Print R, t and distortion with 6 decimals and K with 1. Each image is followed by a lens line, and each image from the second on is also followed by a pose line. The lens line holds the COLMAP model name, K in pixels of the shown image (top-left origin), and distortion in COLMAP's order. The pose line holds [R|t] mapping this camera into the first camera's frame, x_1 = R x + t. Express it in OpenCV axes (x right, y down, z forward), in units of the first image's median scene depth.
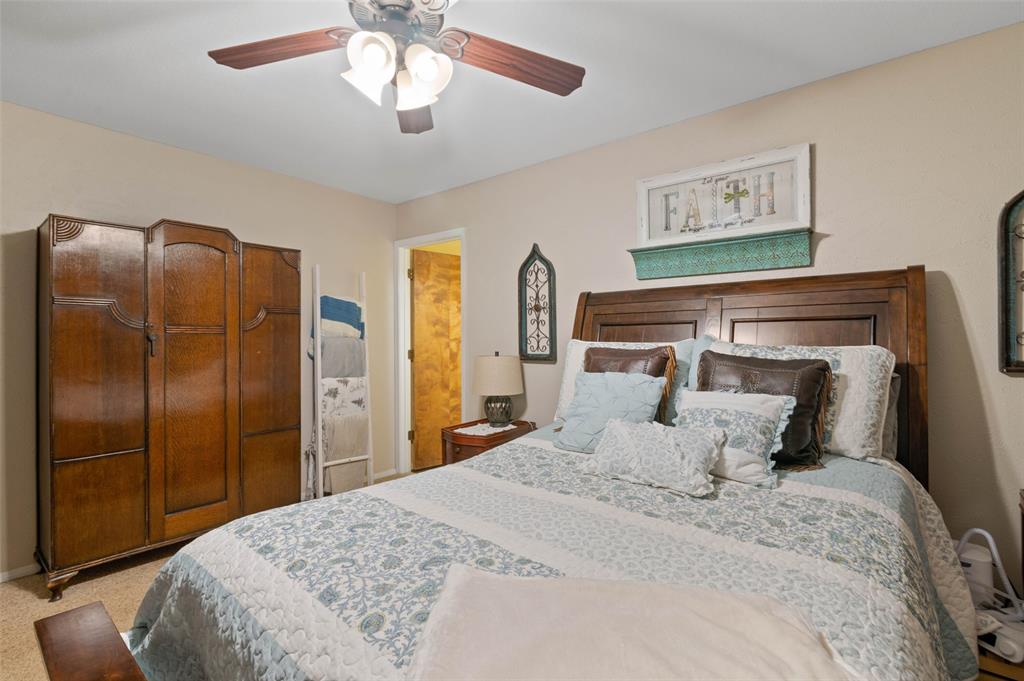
lens RADIAL K [[475.3, 0, 513.4], [0, 475.3, 334.5], [0, 0, 1]] dist [-0.010668, 0.002168]
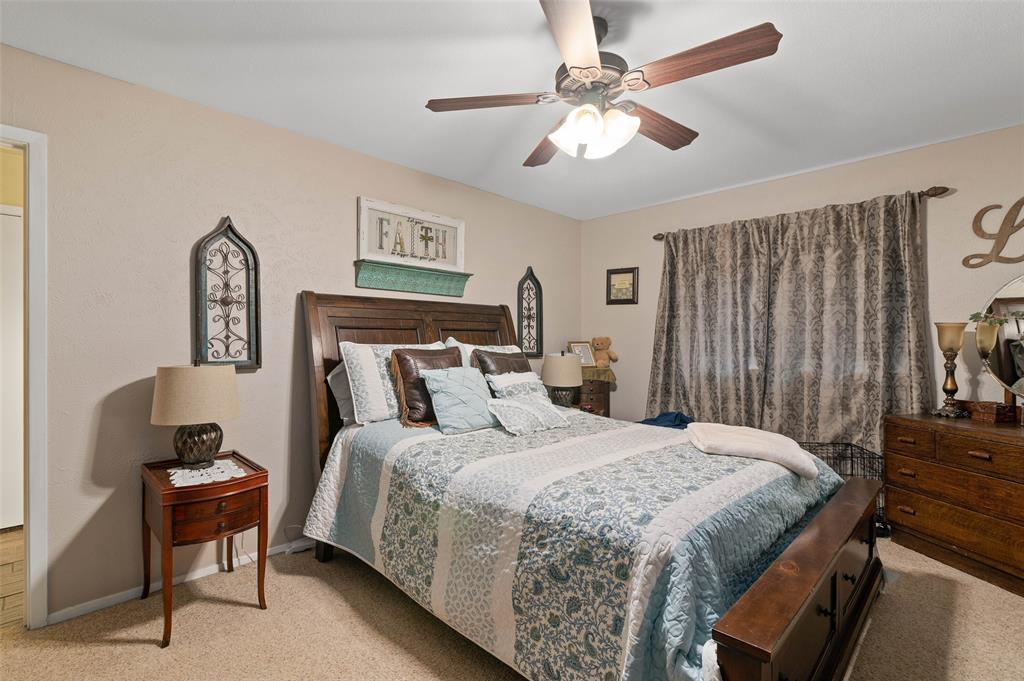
lens RADIAL K [[475.3, 0, 514.4], [0, 475.3, 342.9], [0, 0, 1]] dist [-0.010668, 0.002168]
pose [[0.048869, -0.000868, 0.998805, -0.696813], [-0.000898, 0.999999, 0.000913, 0.010346], [-0.998805, -0.000942, 0.048868, 0.511266]]
